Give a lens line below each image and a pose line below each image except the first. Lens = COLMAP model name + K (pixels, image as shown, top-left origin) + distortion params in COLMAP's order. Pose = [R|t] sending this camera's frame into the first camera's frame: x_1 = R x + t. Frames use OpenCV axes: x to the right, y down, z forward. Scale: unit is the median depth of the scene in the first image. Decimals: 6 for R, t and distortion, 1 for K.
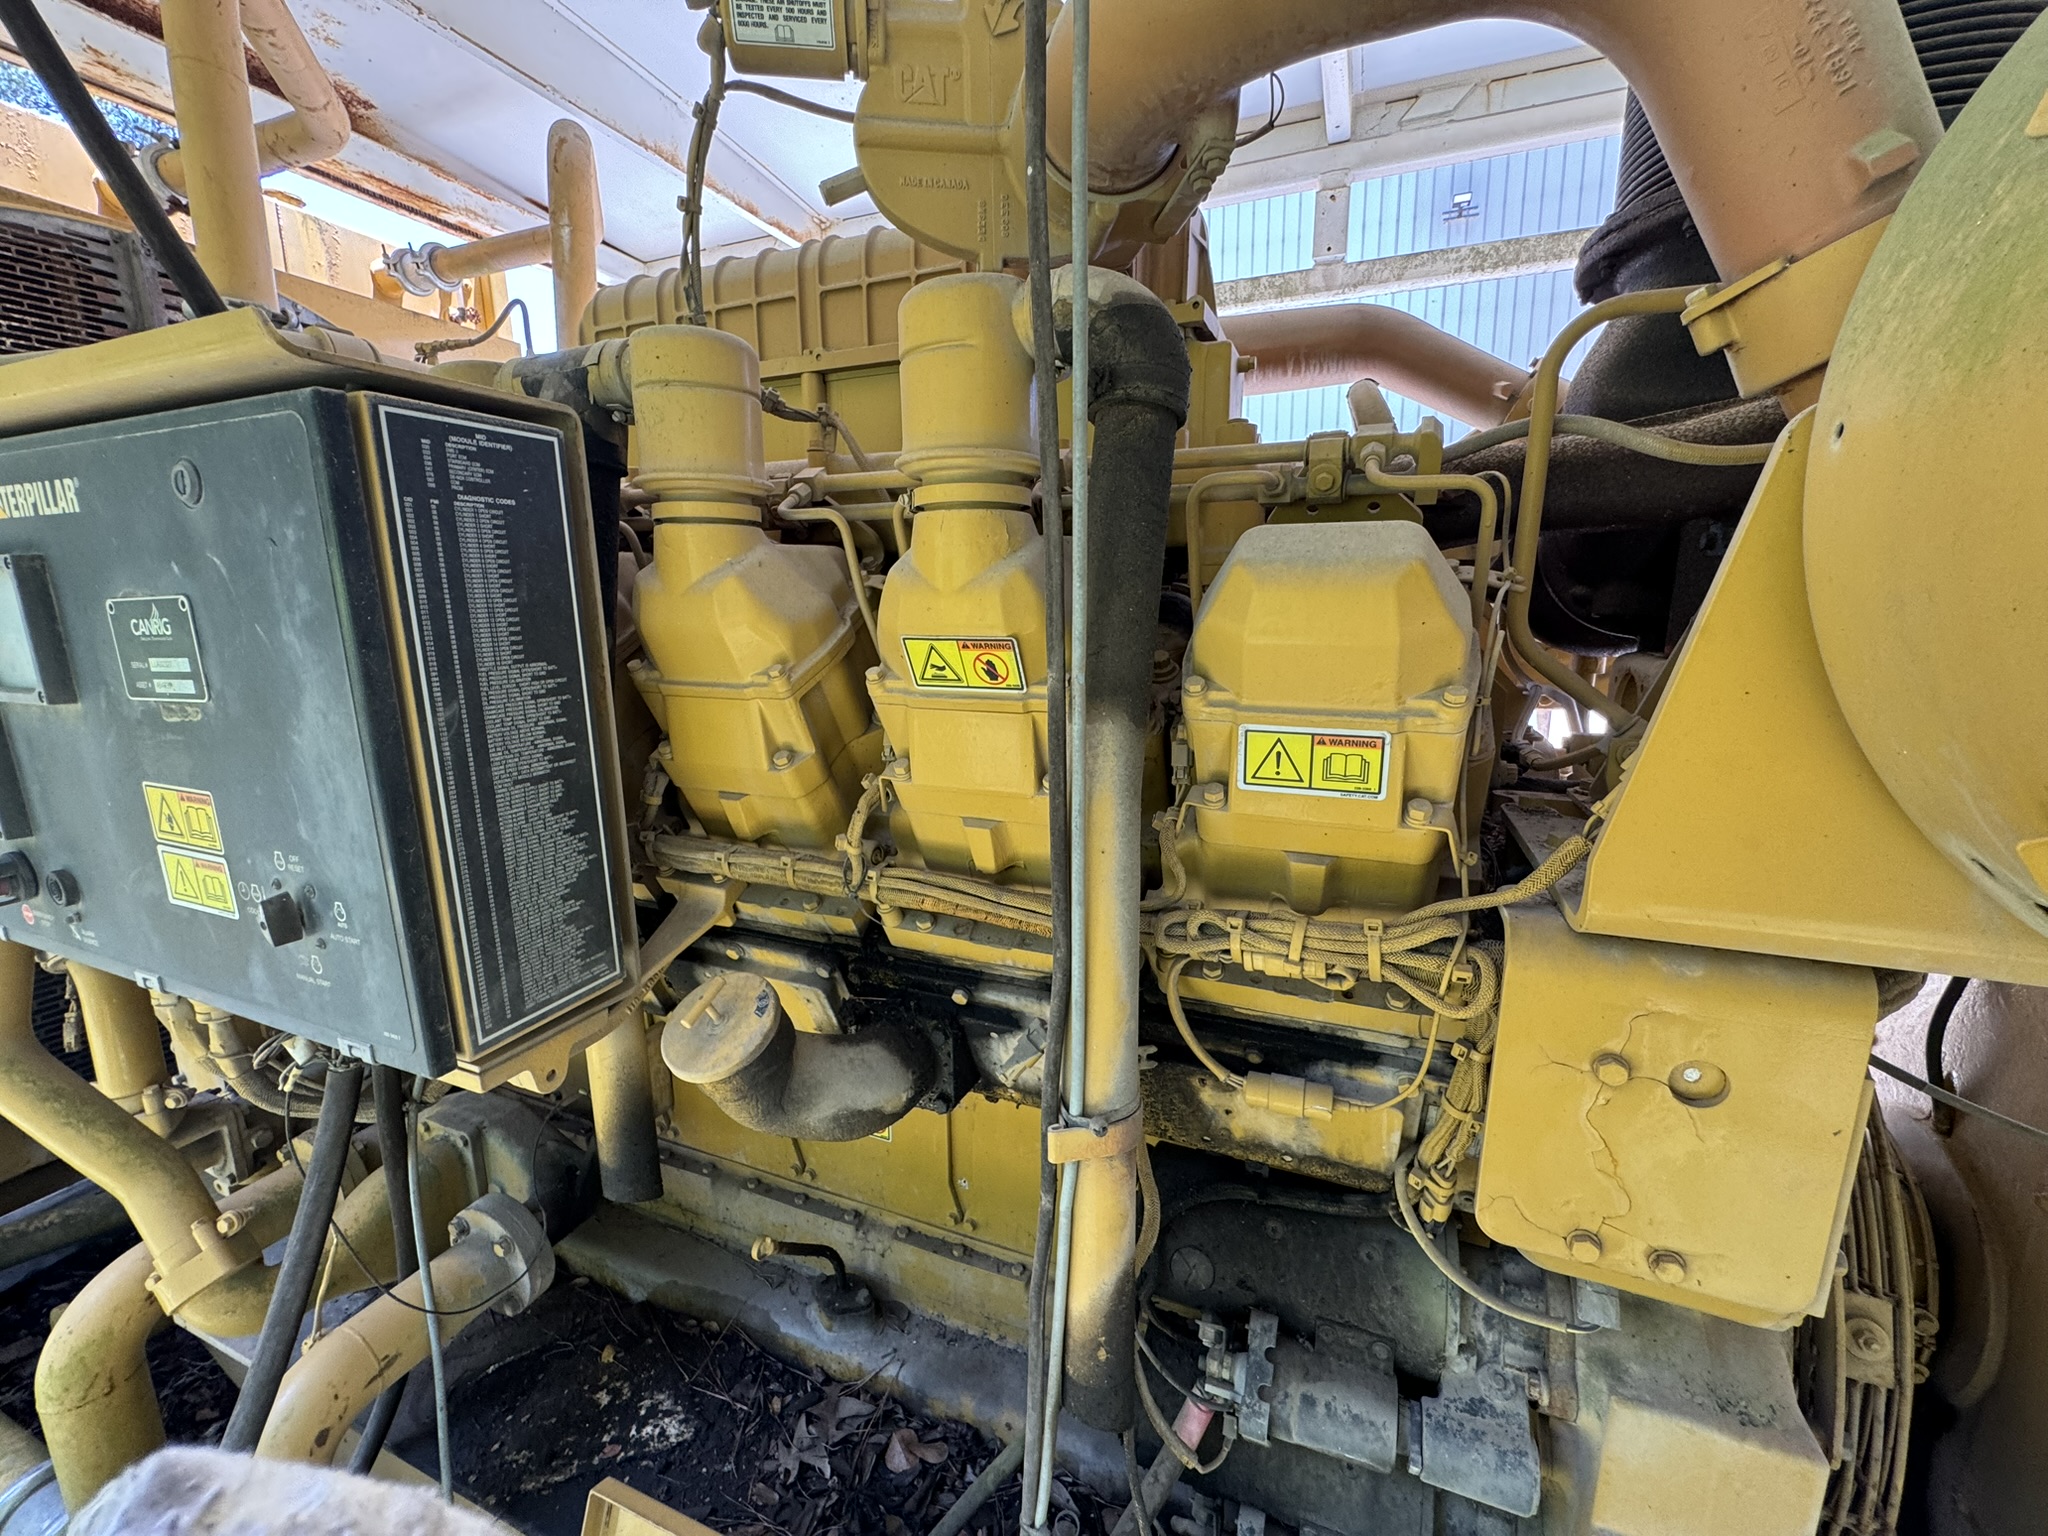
lens RADIAL K [[812.3, 0, 1027.1], [0, 812.3, 763.5], [0, 0, 1]] dist [-0.003722, 0.000425]
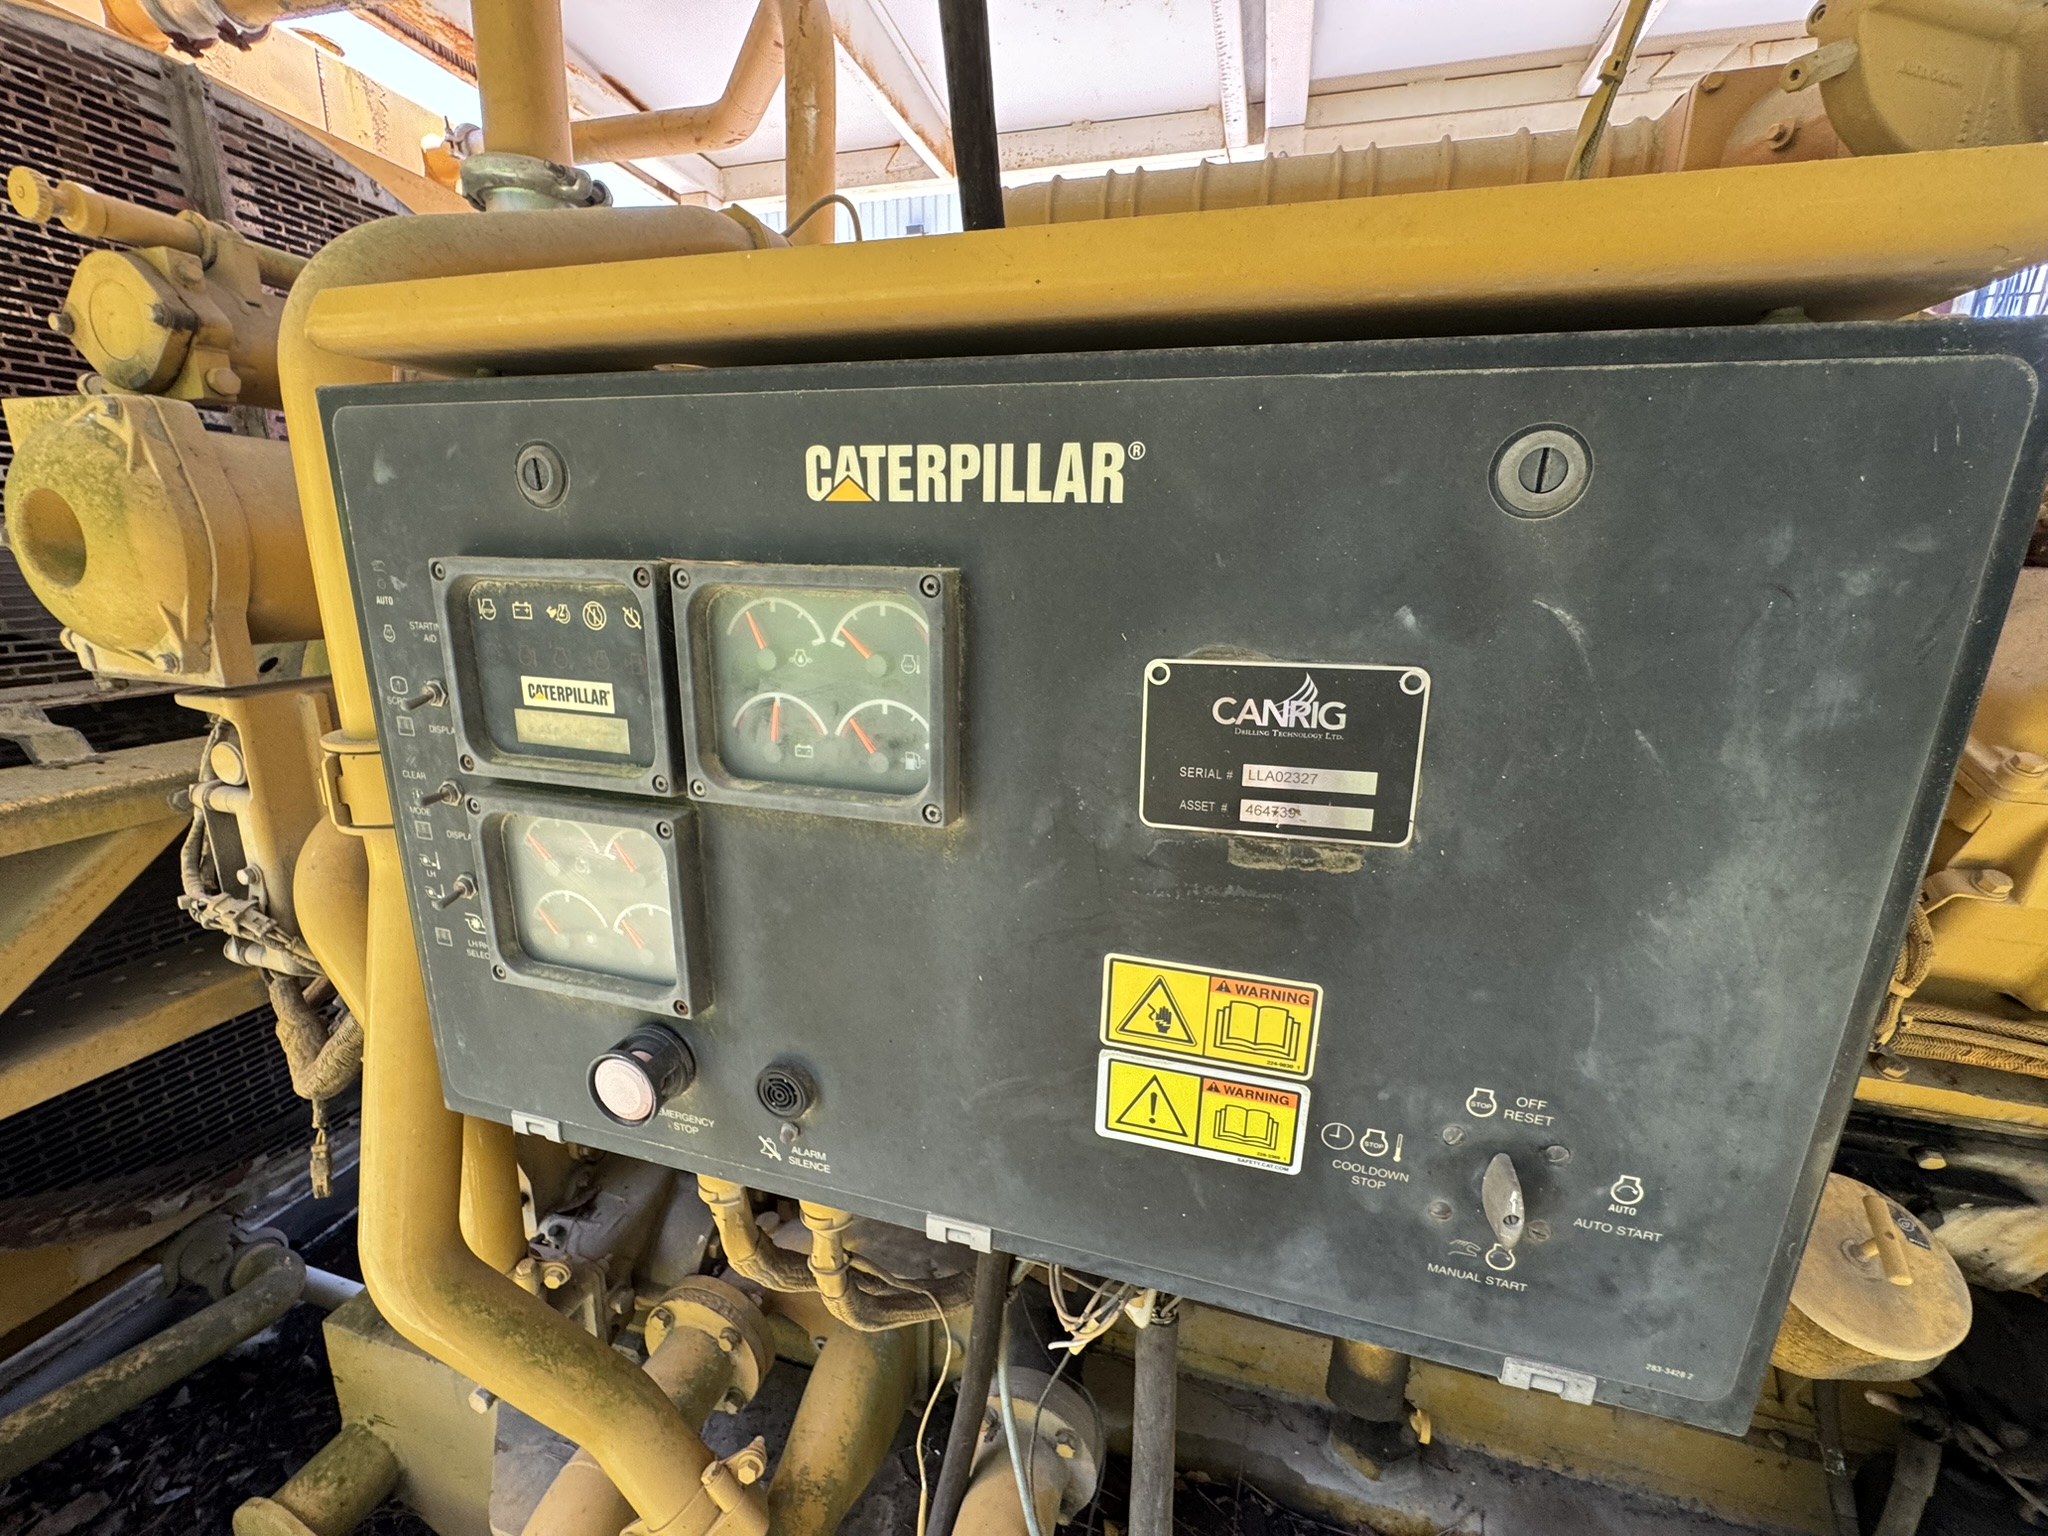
lens RADIAL K [[812.3, 0, 1025.7], [0, 812.3, 762.5], [0, 0, 1]] dist [-0.003722, 0.000425]
pose [[0.993446, -0.000521, 0.114299, -0.660453], [-0.004635, 0.998983, 0.044842, -0.079116], [-0.114206, -0.045077, 0.992434, 0.223020]]
